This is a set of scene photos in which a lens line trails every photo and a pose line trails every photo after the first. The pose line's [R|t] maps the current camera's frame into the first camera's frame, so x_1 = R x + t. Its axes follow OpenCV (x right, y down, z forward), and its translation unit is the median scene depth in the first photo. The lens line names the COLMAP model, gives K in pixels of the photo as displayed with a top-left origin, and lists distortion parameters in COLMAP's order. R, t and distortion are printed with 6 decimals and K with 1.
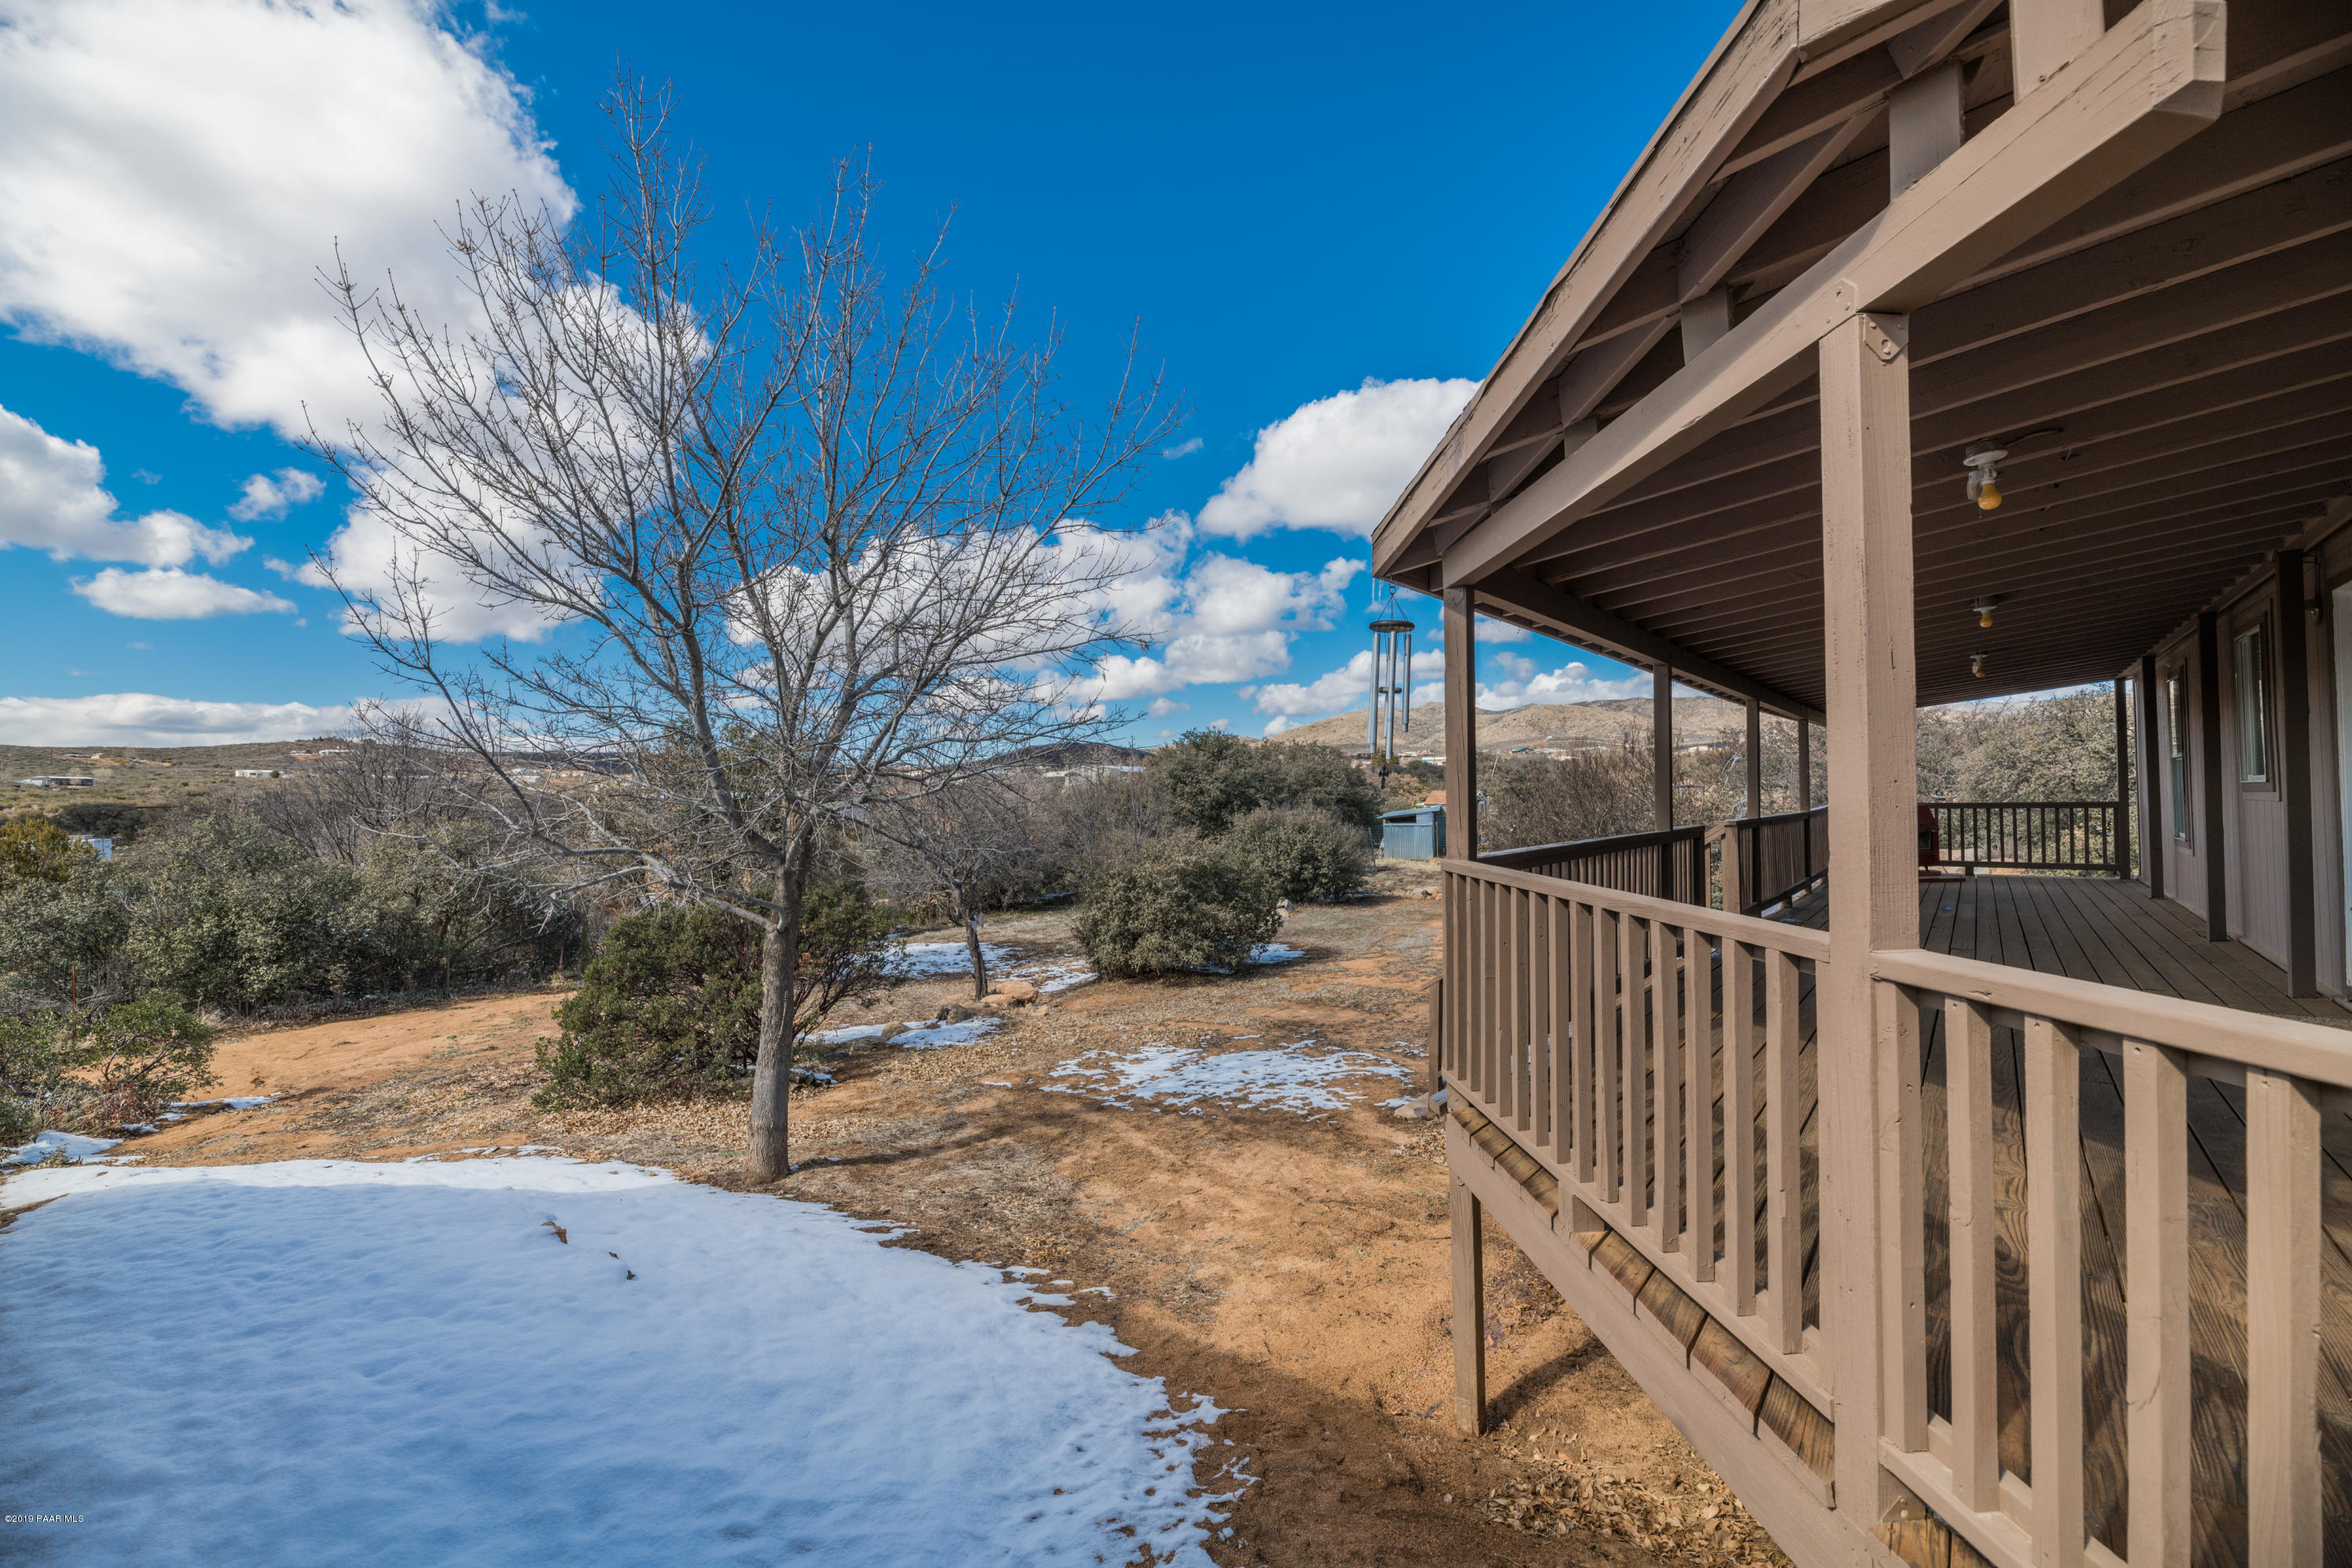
lens RADIAL K [[885.6, 0, 1229.9], [0, 885.6, 786.5], [0, 0, 1]] dist [-0.008305, -0.000194]
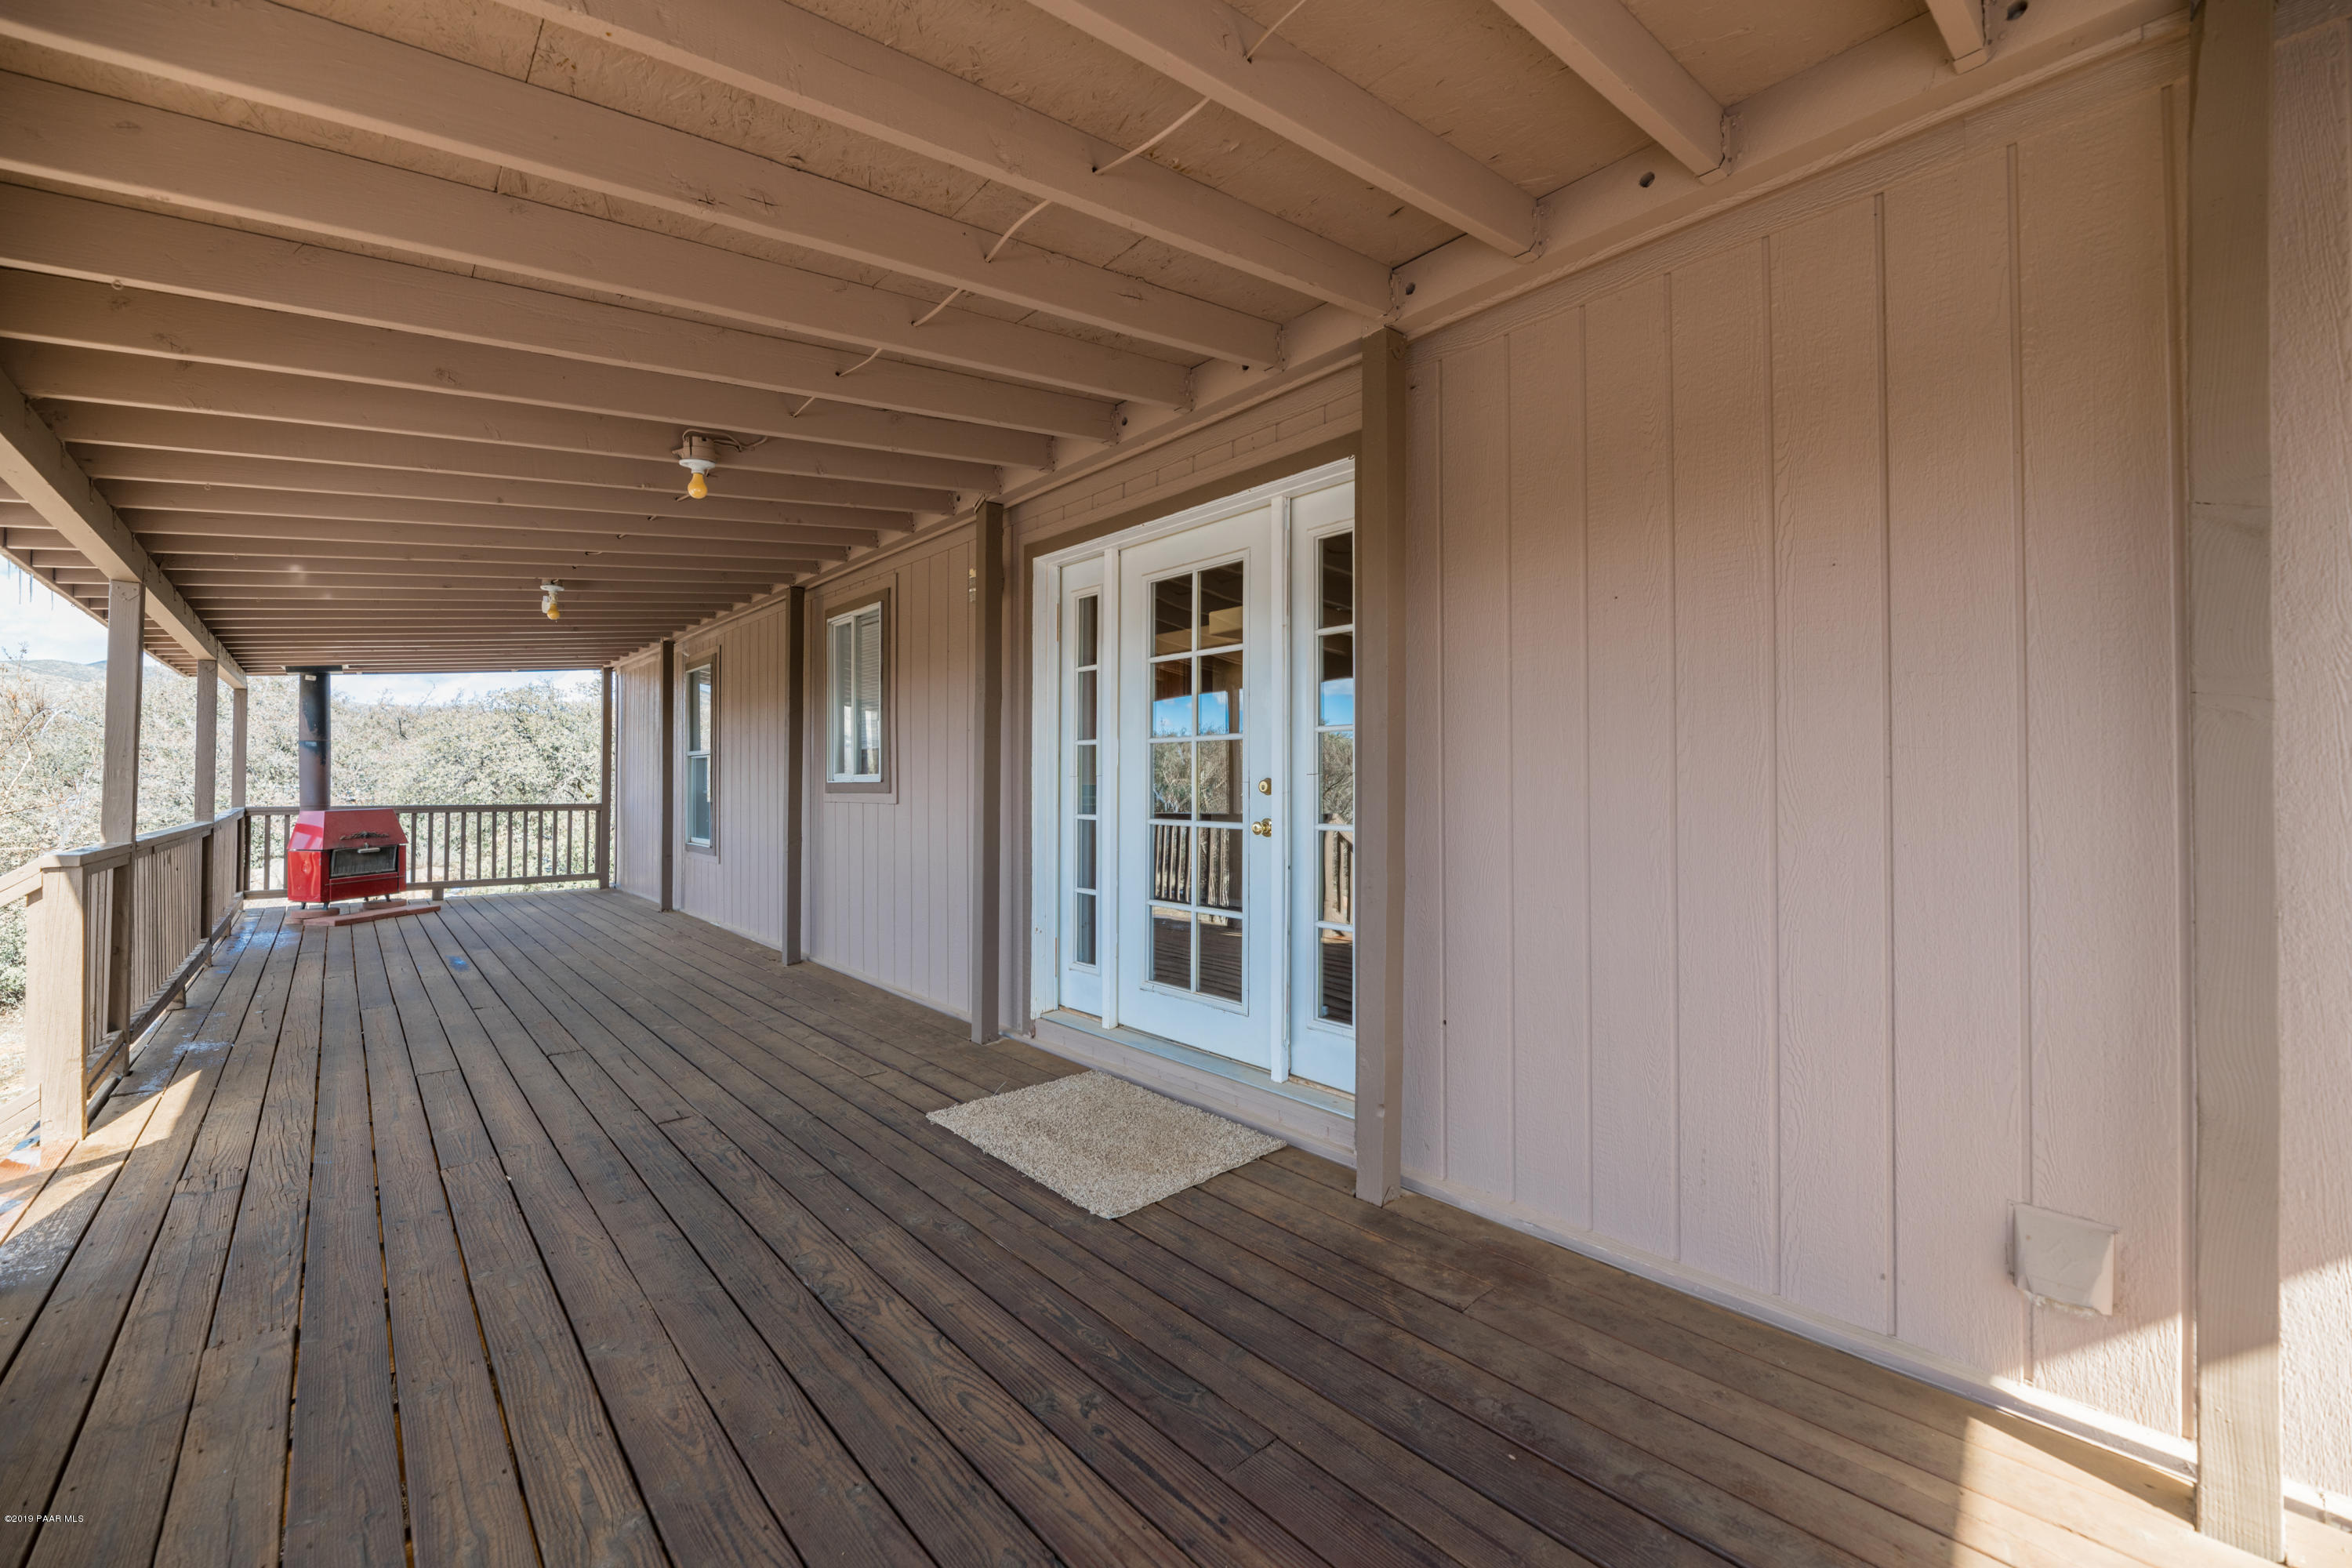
lens RADIAL K [[941.9, 0, 1177.7], [0, 941.9, 777.4], [0, 0, 1]] dist [0.005791, -0.003188]
pose [[0.151615, 0.024751, 0.988130, 0.123440], [-0.013730, 0.999643, -0.022932, 0.004262], [-0.988344, -0.010090, 0.151901, 0.240713]]
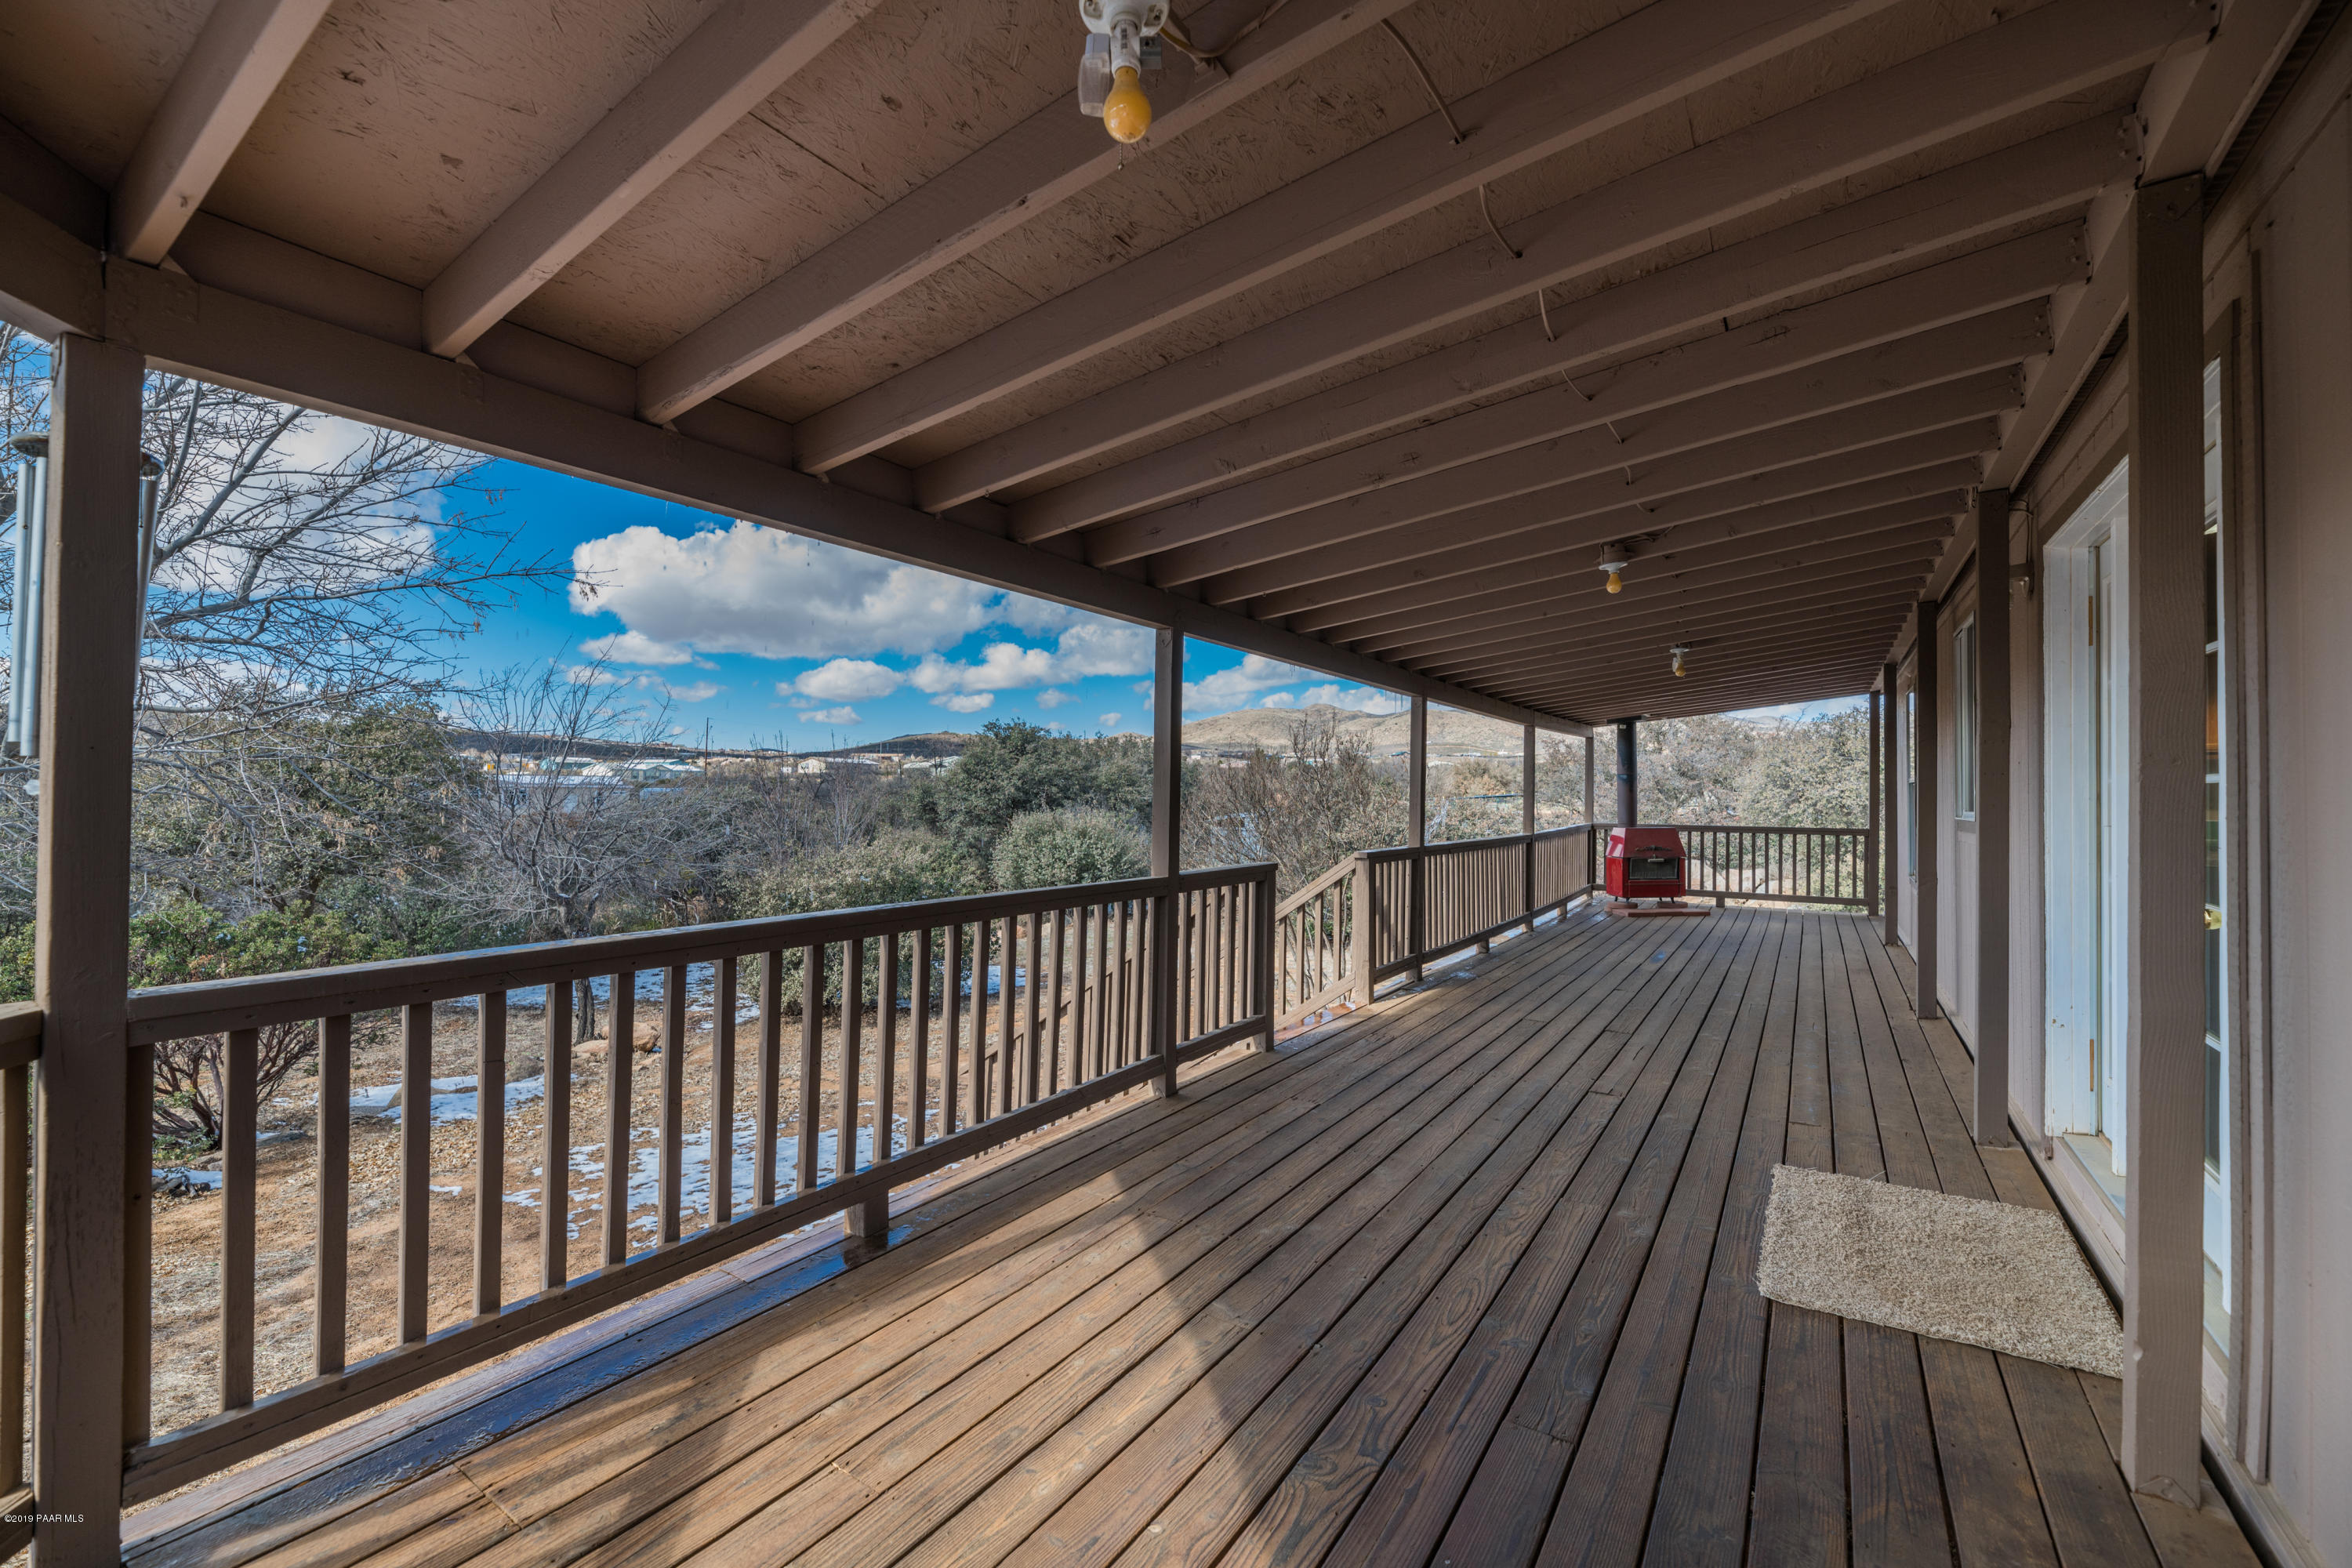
lens RADIAL K [[941.9, 0, 1177.7], [0, 941.9, 777.4], [0, 0, 1]] dist [0.005791, -0.003188]
pose [[0.991809, 0.027849, 0.124658, 0.170460], [-0.026846, 0.999592, -0.009717, -0.006543], [-0.124878, 0.006290, 0.992152, 0.118900]]
